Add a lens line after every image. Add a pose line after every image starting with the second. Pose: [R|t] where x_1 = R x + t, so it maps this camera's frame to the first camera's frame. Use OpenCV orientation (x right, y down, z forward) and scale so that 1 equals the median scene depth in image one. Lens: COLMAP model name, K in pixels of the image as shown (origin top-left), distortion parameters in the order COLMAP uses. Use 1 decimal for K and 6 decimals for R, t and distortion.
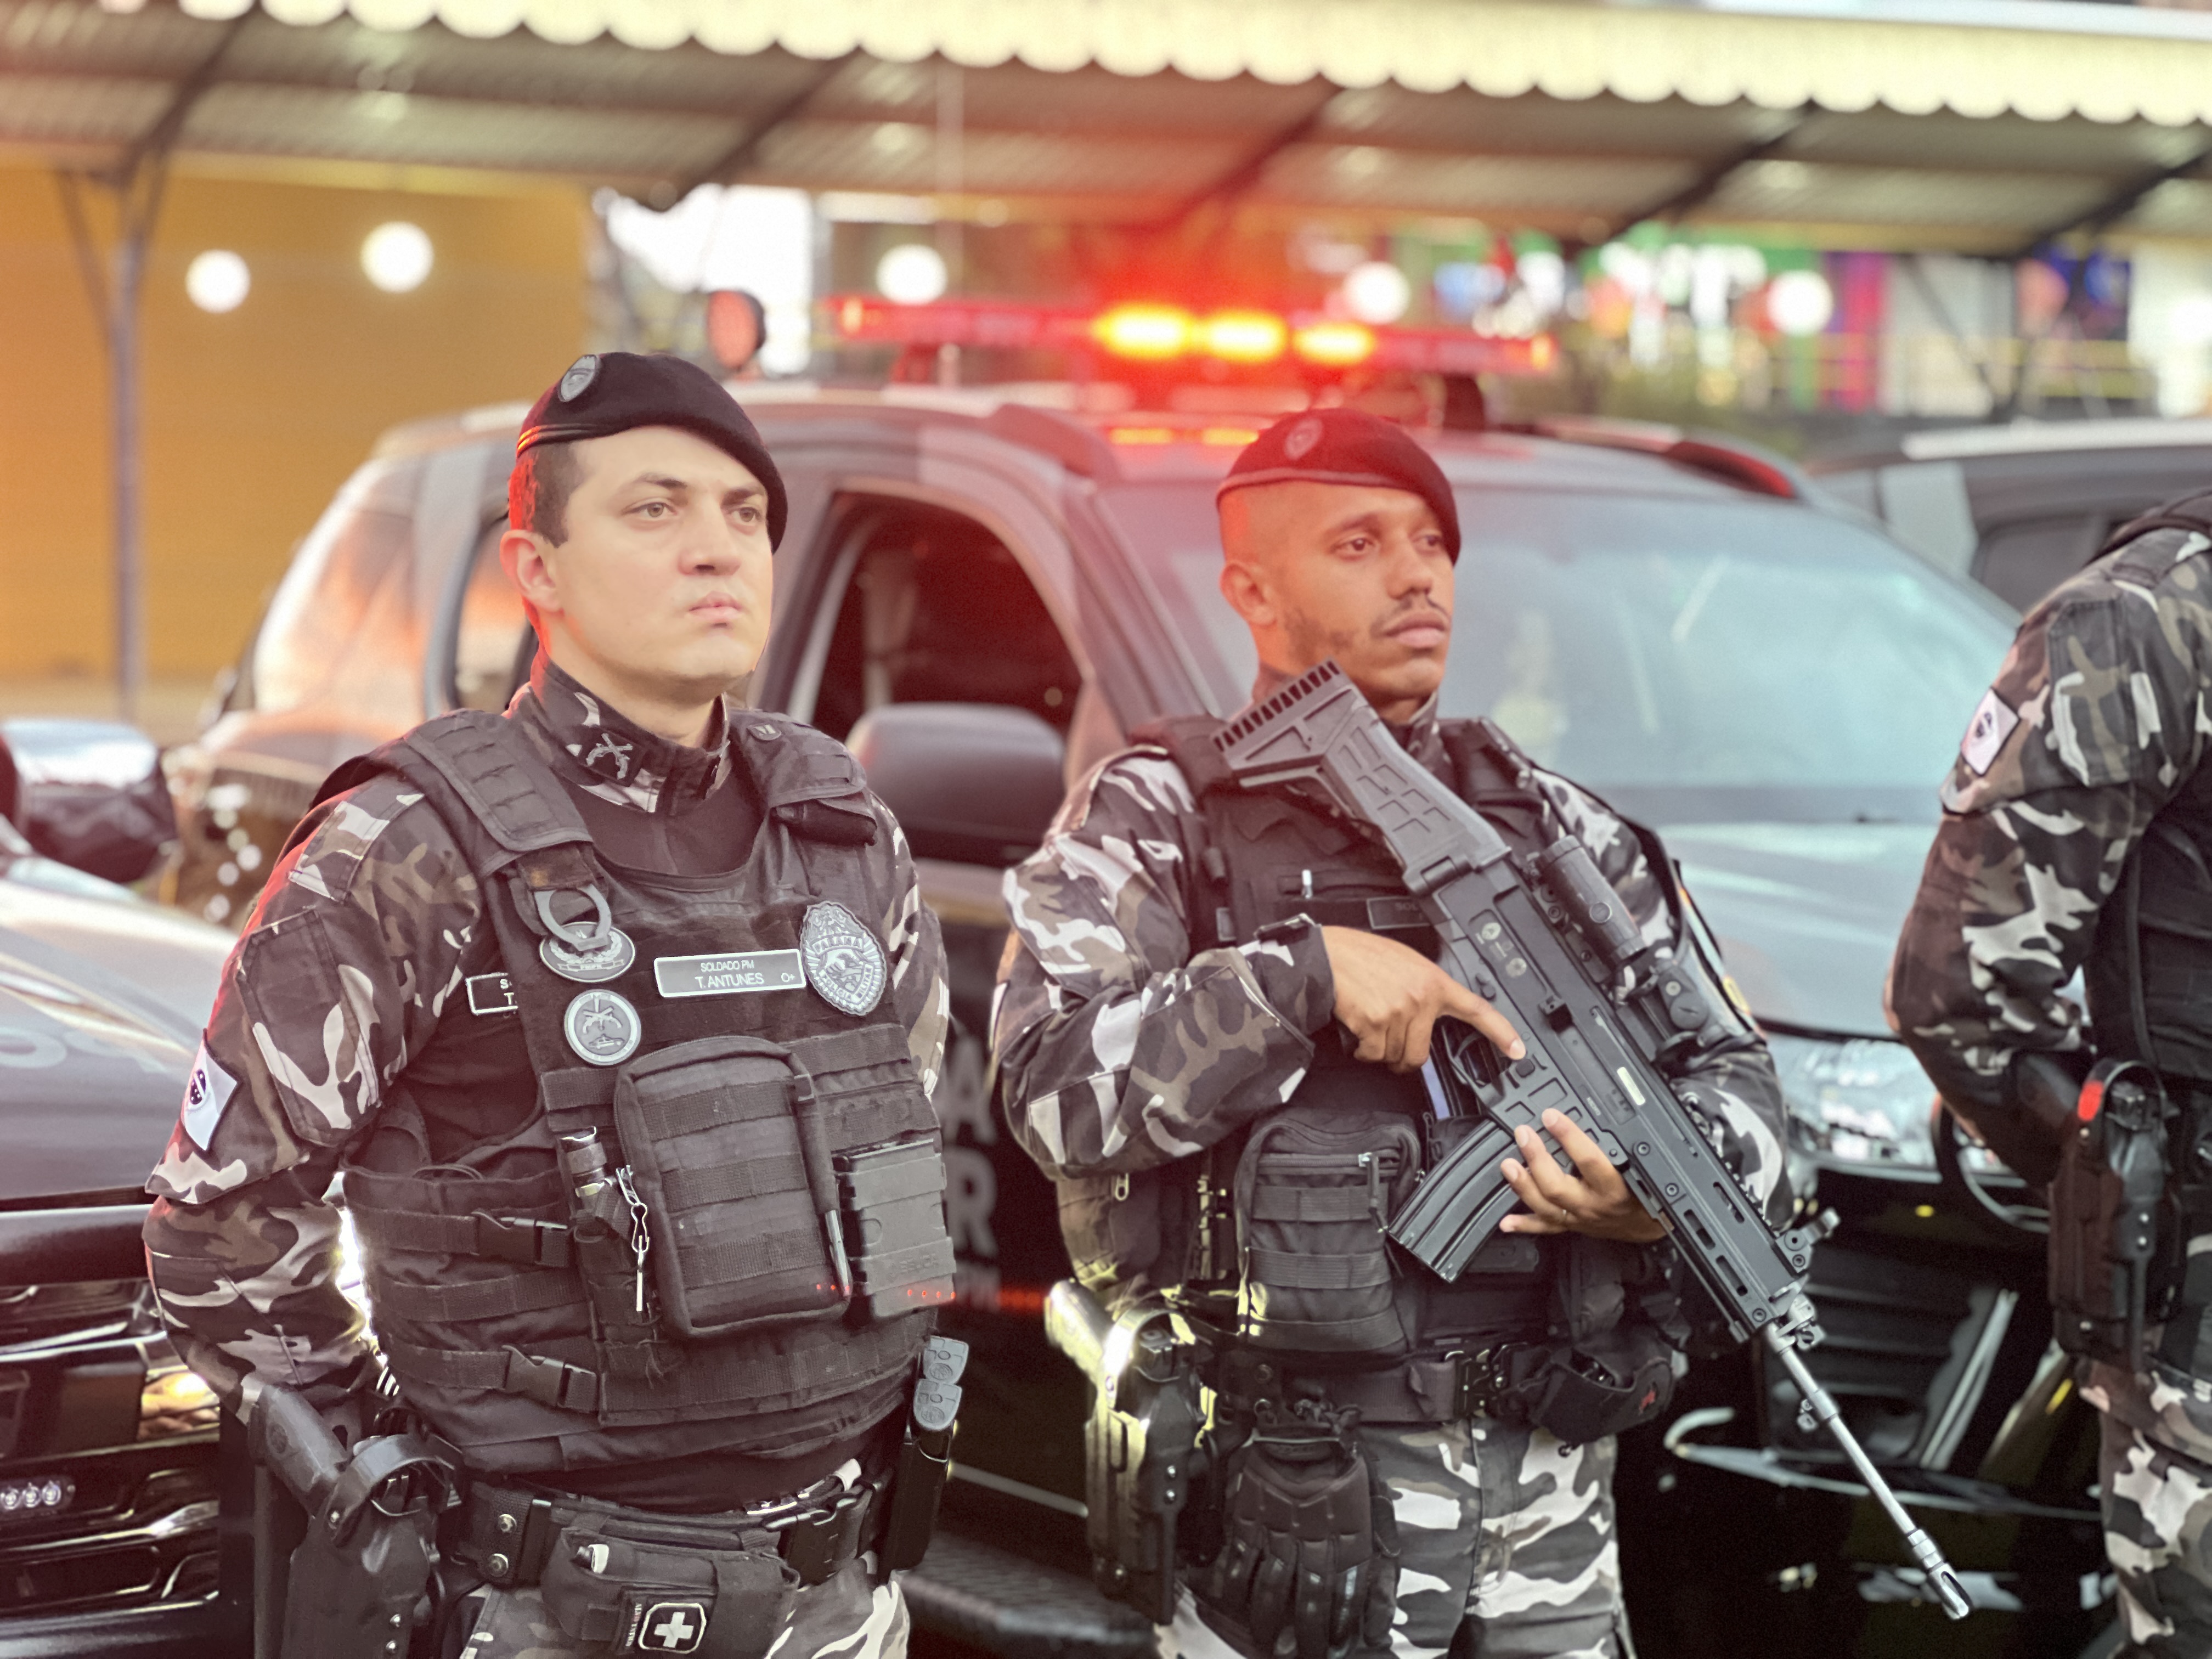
lens RADIAL K [[5268.6, 0, 1102.2], [0, 5268.6, 829.1], [0, 0, 1]] dist [0.198412, 0.000000]
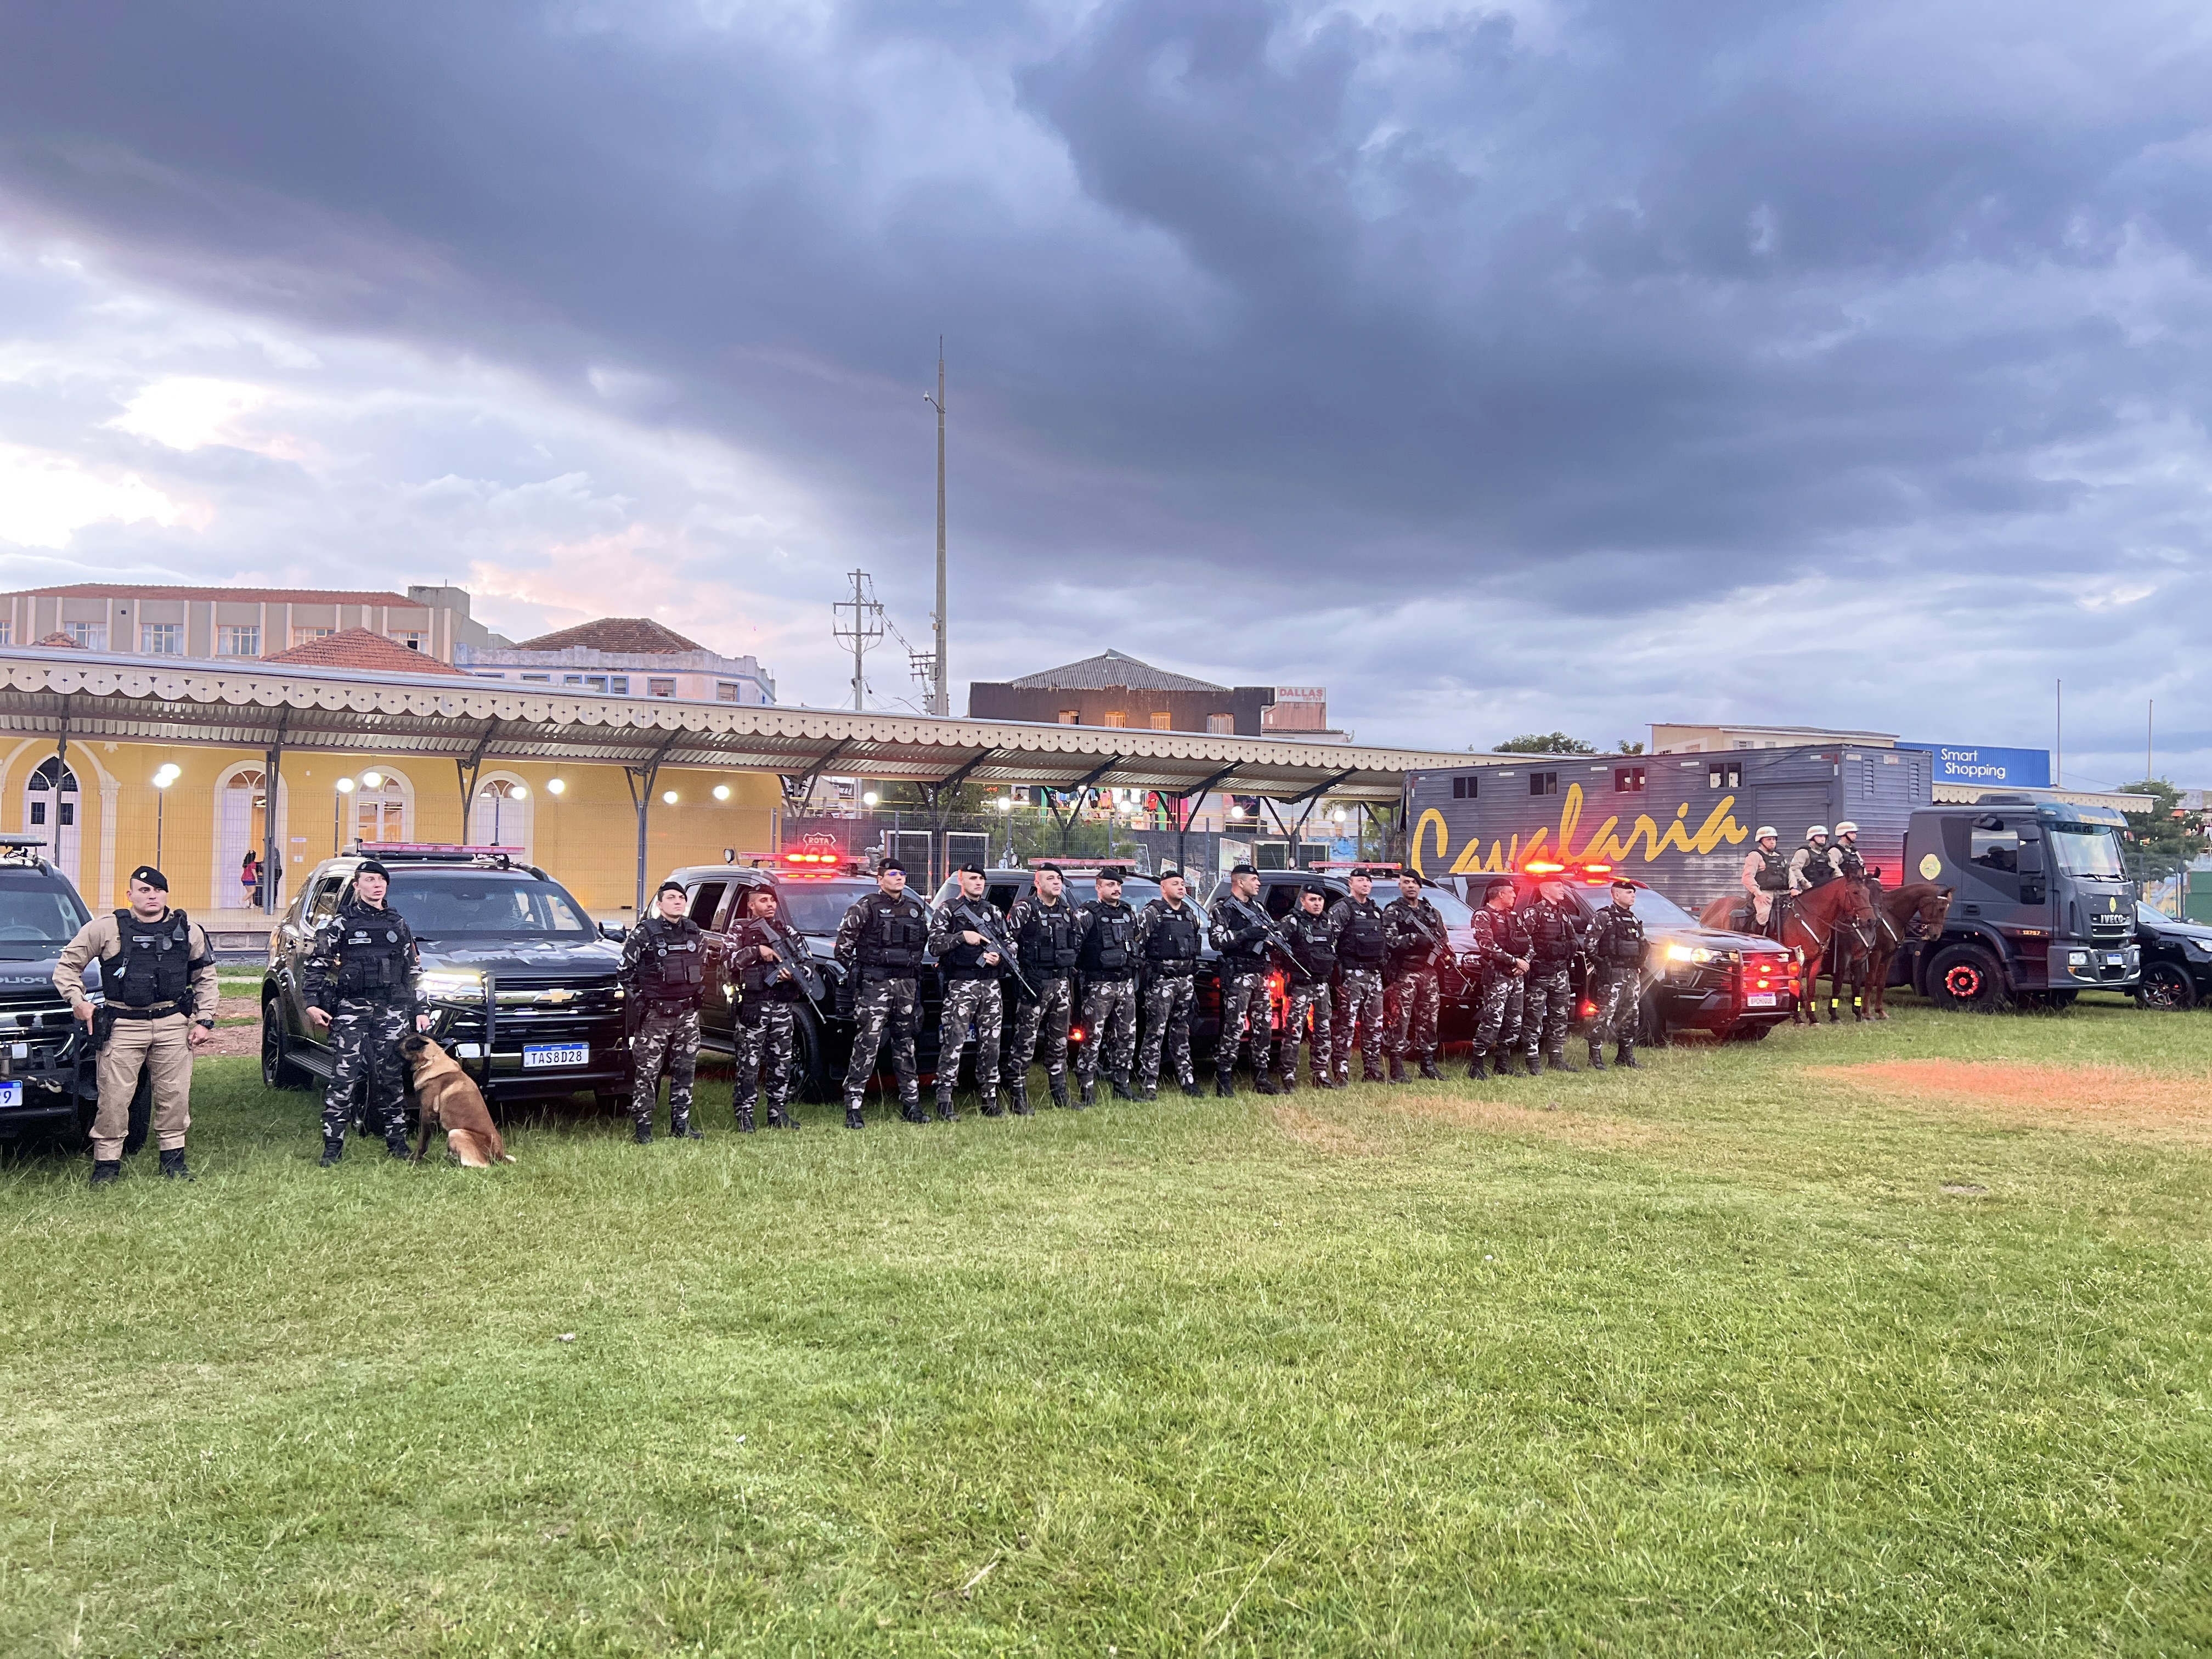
lens RADIAL K [[1644.0, 0, 1093.6], [0, 1644.0, 880.7], [0, 0, 1]] dist [0.043463, -0.054016]
pose [[0.996602, 0.004640, 0.082242, 0.361552], [-0.000713, 0.998861, -0.047716, 0.043050], [-0.082369, 0.047495, 0.995469, -1.694929]]
